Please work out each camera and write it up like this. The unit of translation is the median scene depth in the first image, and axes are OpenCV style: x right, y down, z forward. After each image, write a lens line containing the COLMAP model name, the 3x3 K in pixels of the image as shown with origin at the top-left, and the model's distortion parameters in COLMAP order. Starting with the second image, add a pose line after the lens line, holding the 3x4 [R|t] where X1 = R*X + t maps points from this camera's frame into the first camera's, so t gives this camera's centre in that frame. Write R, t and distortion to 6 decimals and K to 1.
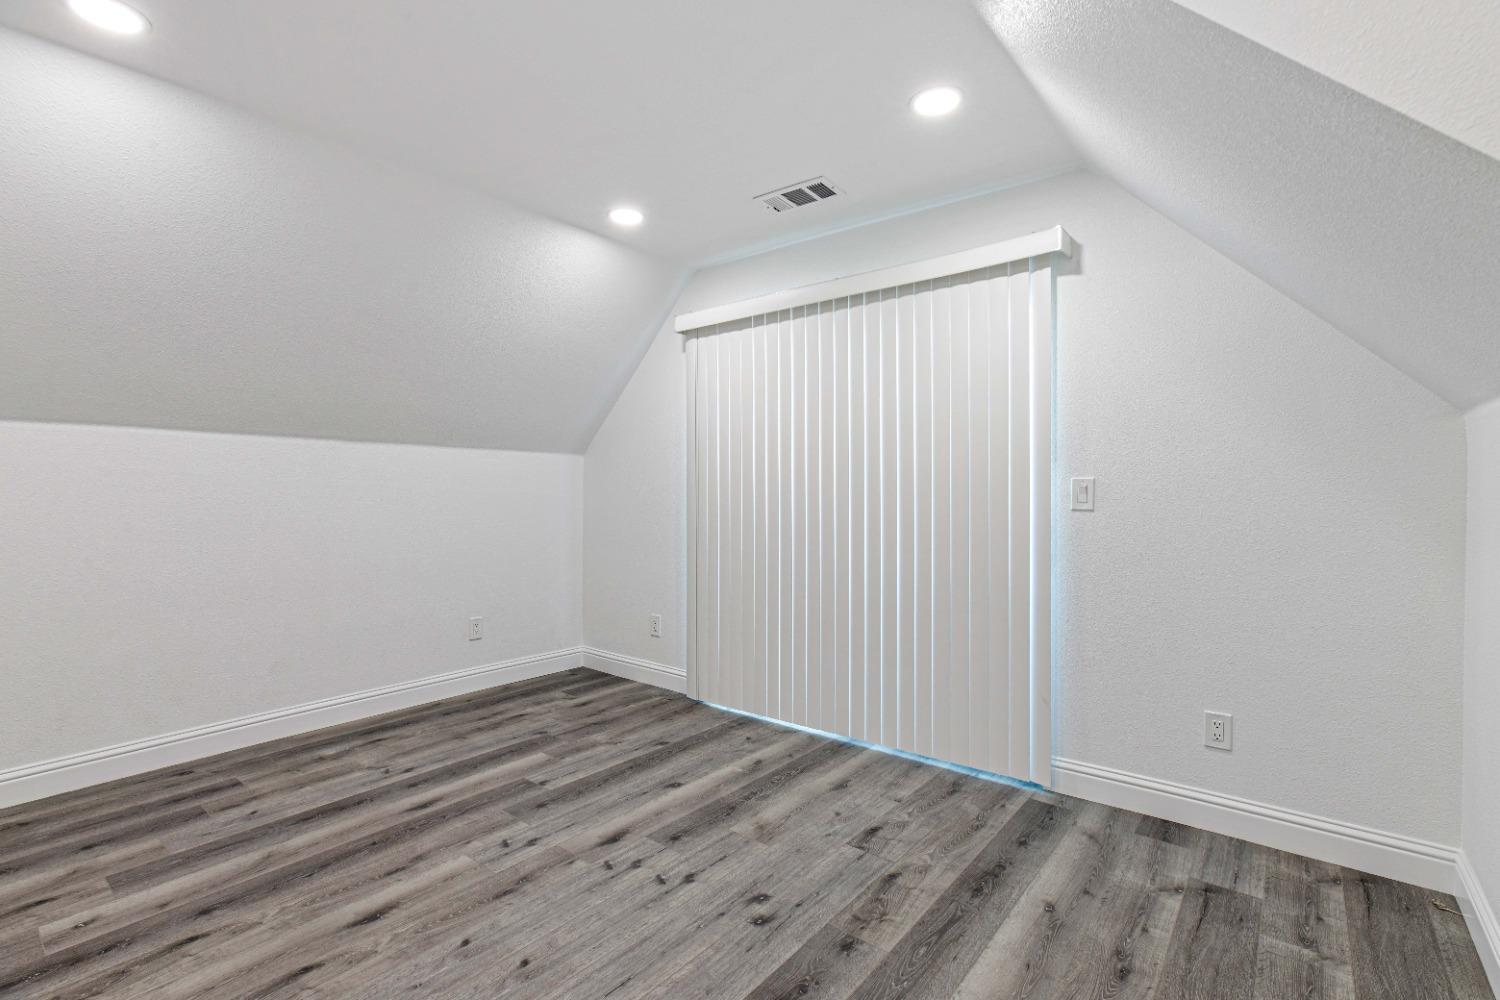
lens RADIAL K [[694.4, 0, 748.4], [0, 694.4, 489.8], [0, 0, 1]] dist [-0.000943, 0.000477]
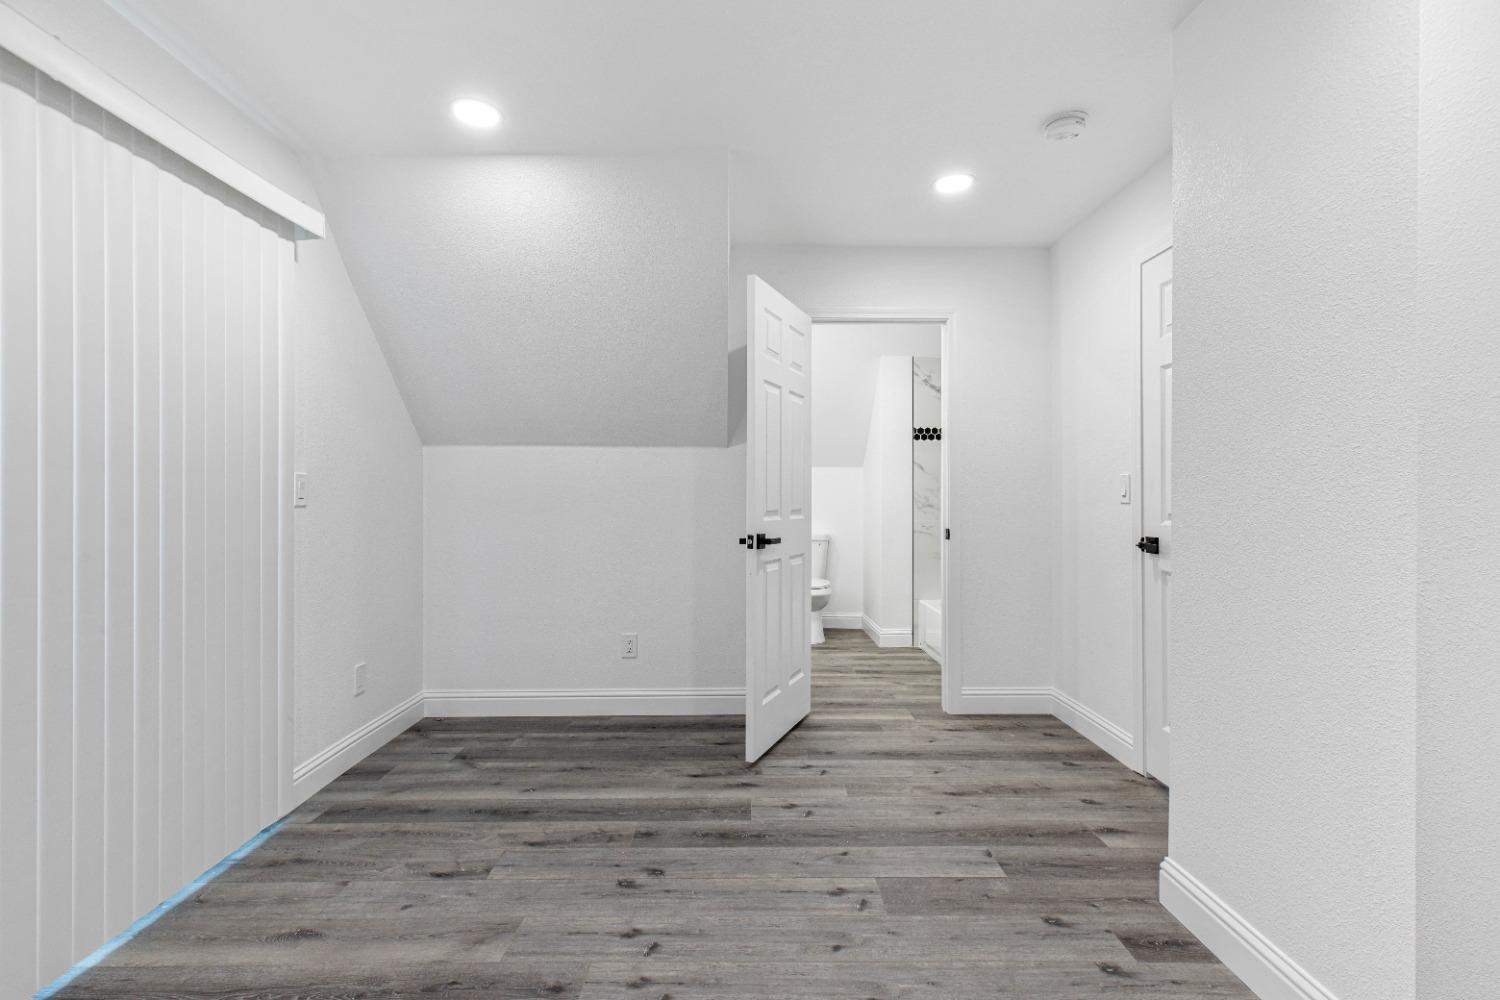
lens RADIAL K [[694.4, 0, 748.4], [0, 694.4, 489.8], [0, 0, 1]] dist [-0.000943, 0.000477]
pose [[-0.638389, 0.001882, 0.769712, -0.770183], [-0.005075, 0.999965, -0.006654, 0.010668], [-0.769697, -0.008155, -0.638357, 1.317893]]
